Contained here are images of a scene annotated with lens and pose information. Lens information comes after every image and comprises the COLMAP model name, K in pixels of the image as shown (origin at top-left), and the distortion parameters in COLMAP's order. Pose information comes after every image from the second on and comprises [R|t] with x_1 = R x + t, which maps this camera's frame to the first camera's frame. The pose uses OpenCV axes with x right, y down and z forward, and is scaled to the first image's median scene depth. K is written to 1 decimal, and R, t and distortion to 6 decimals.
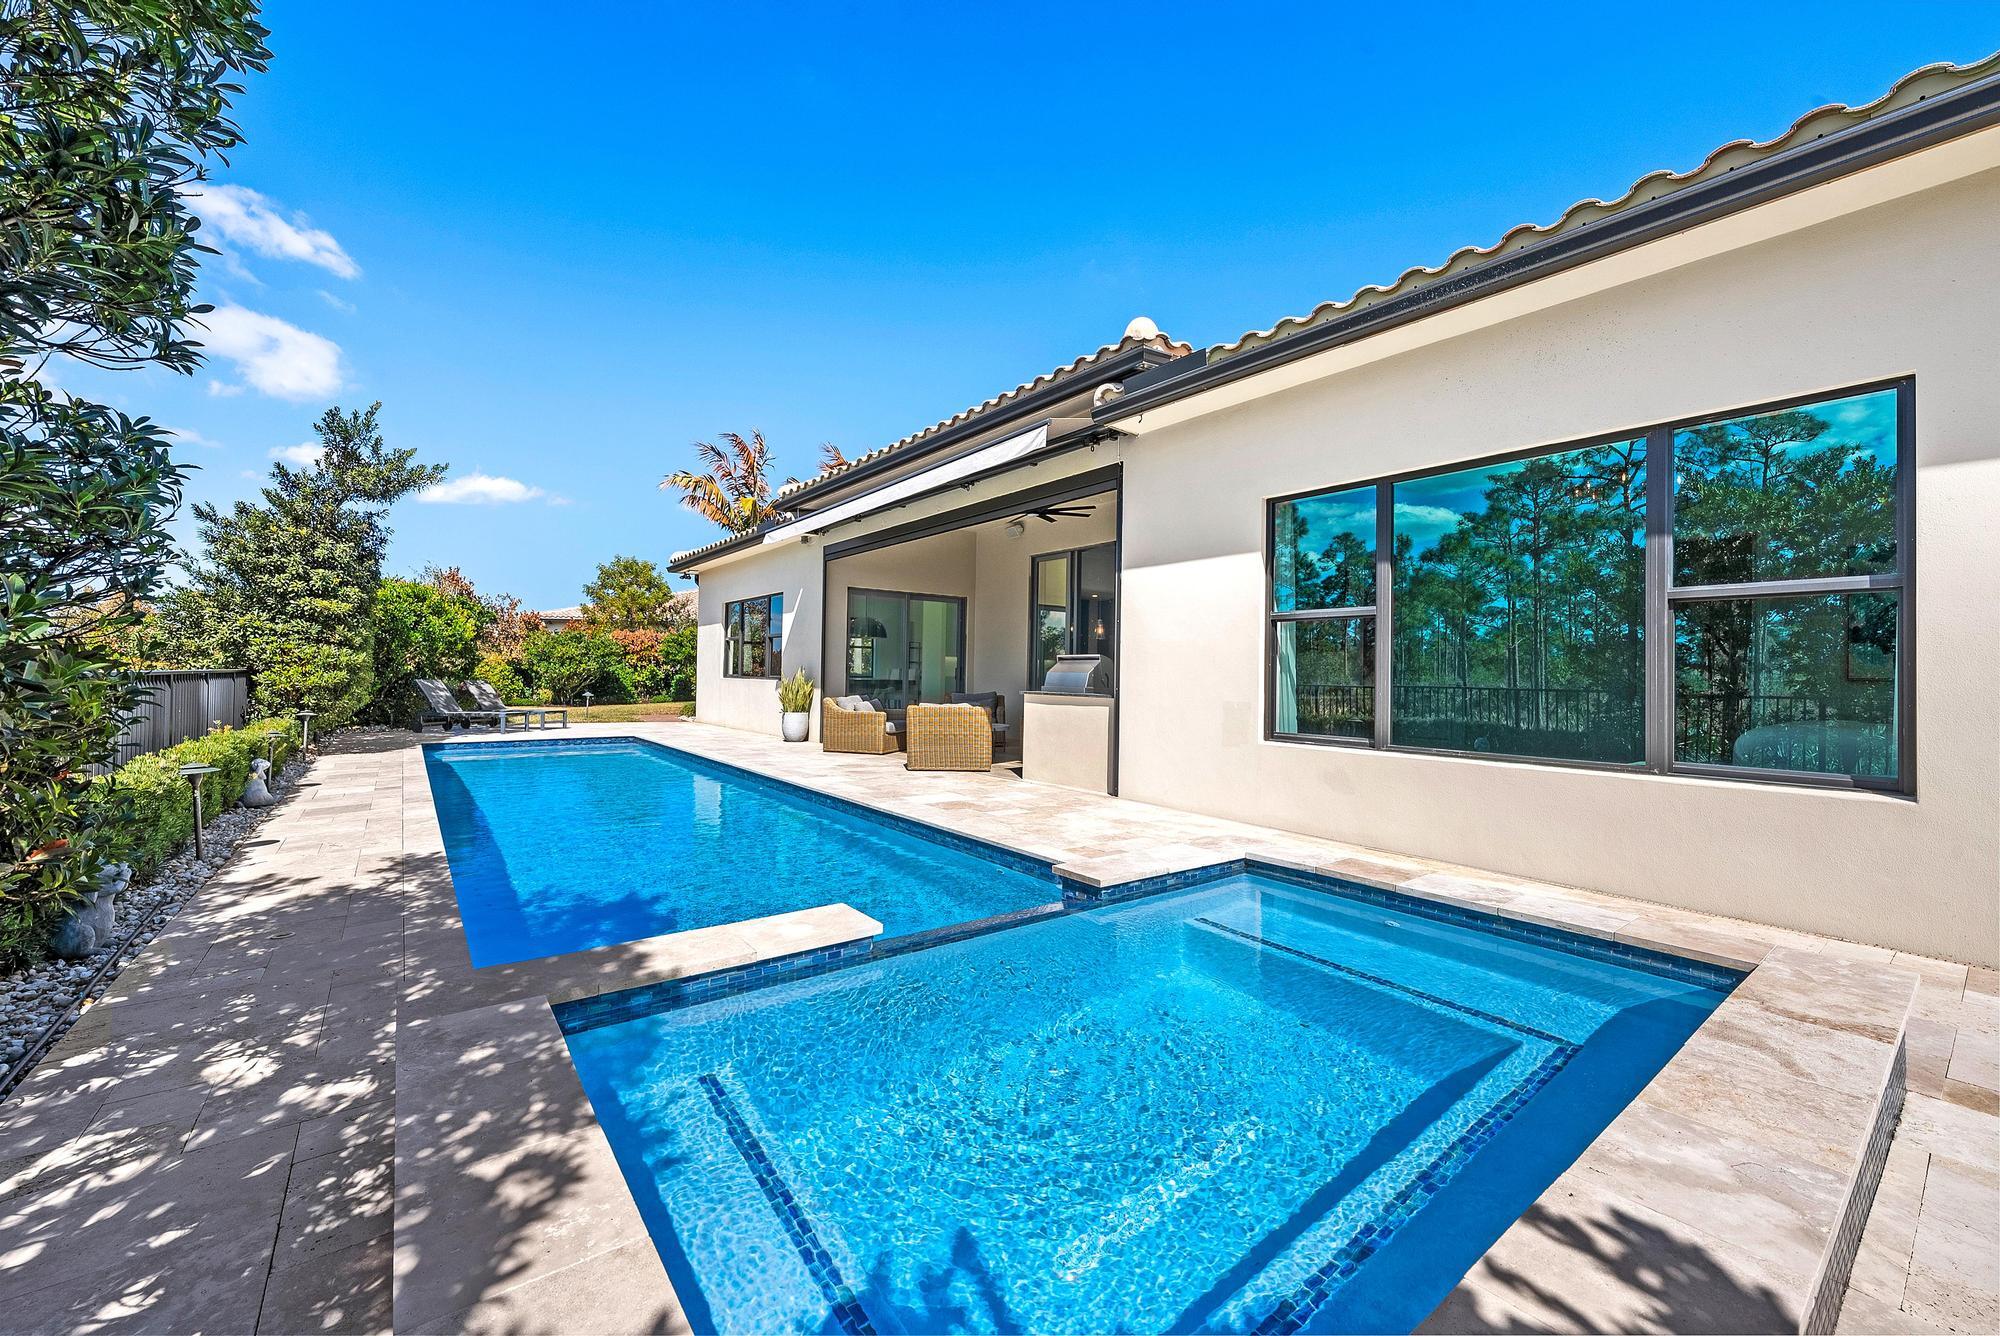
lens RADIAL K [[785.8, 0, 1006.6], [0, 785.8, 656.9], [0, 0, 1]] dist [-0.000532, 0.000170]
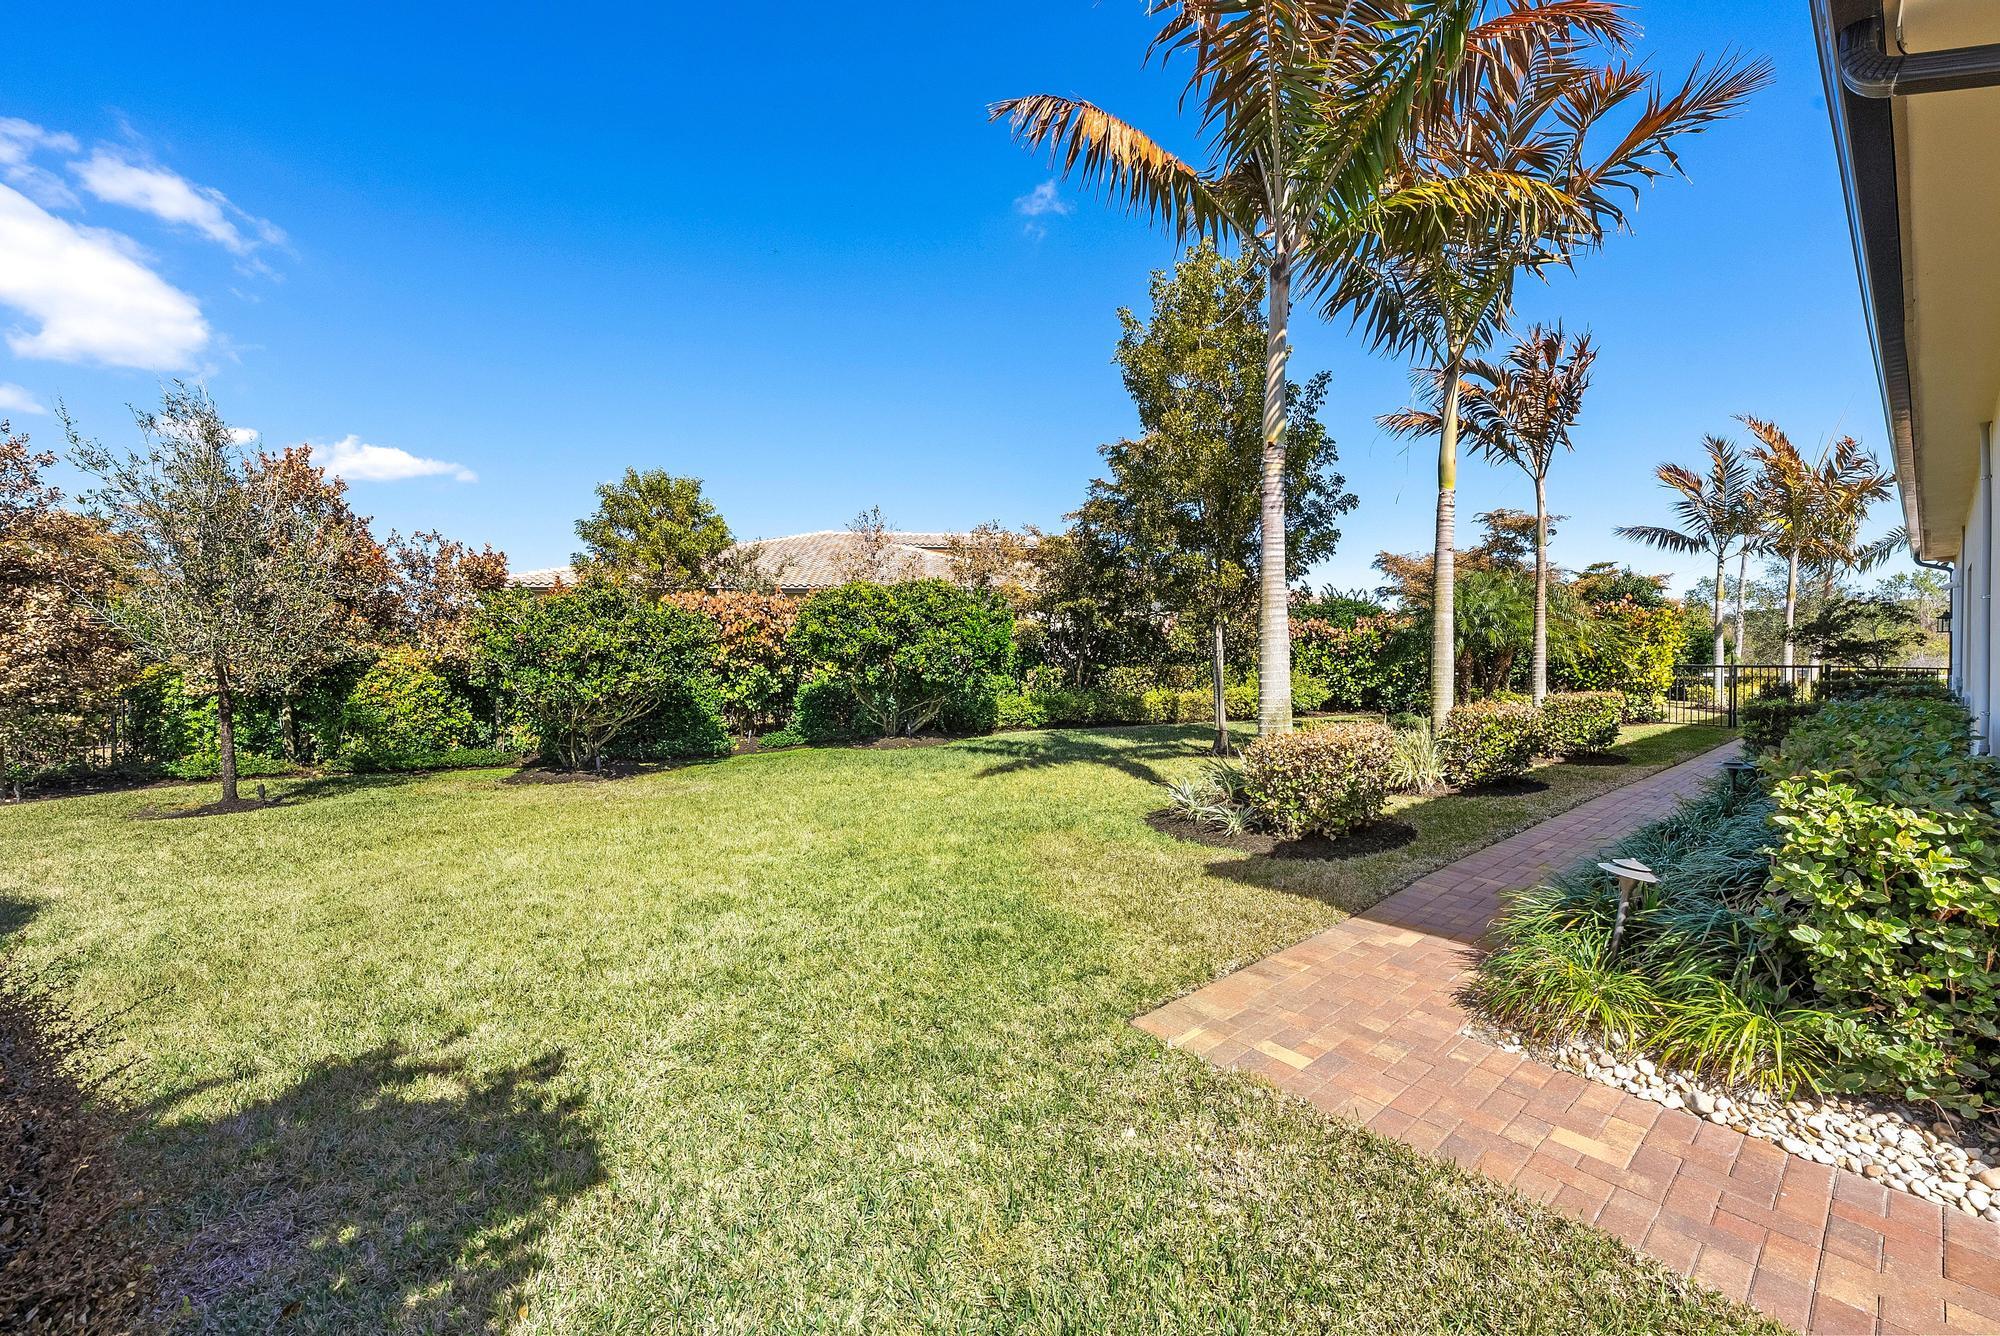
lens RADIAL K [[785.8, 0, 1006.6], [0, 785.8, 656.9], [0, 0, 1]] dist [-0.000532, 0.000170]
pose [[0.998603, -0.019120, 0.049265, -0.290695], [0.017844, 0.999497, 0.026210, -0.003824], [-0.049741, -0.025295, 0.998442, 0.470765]]
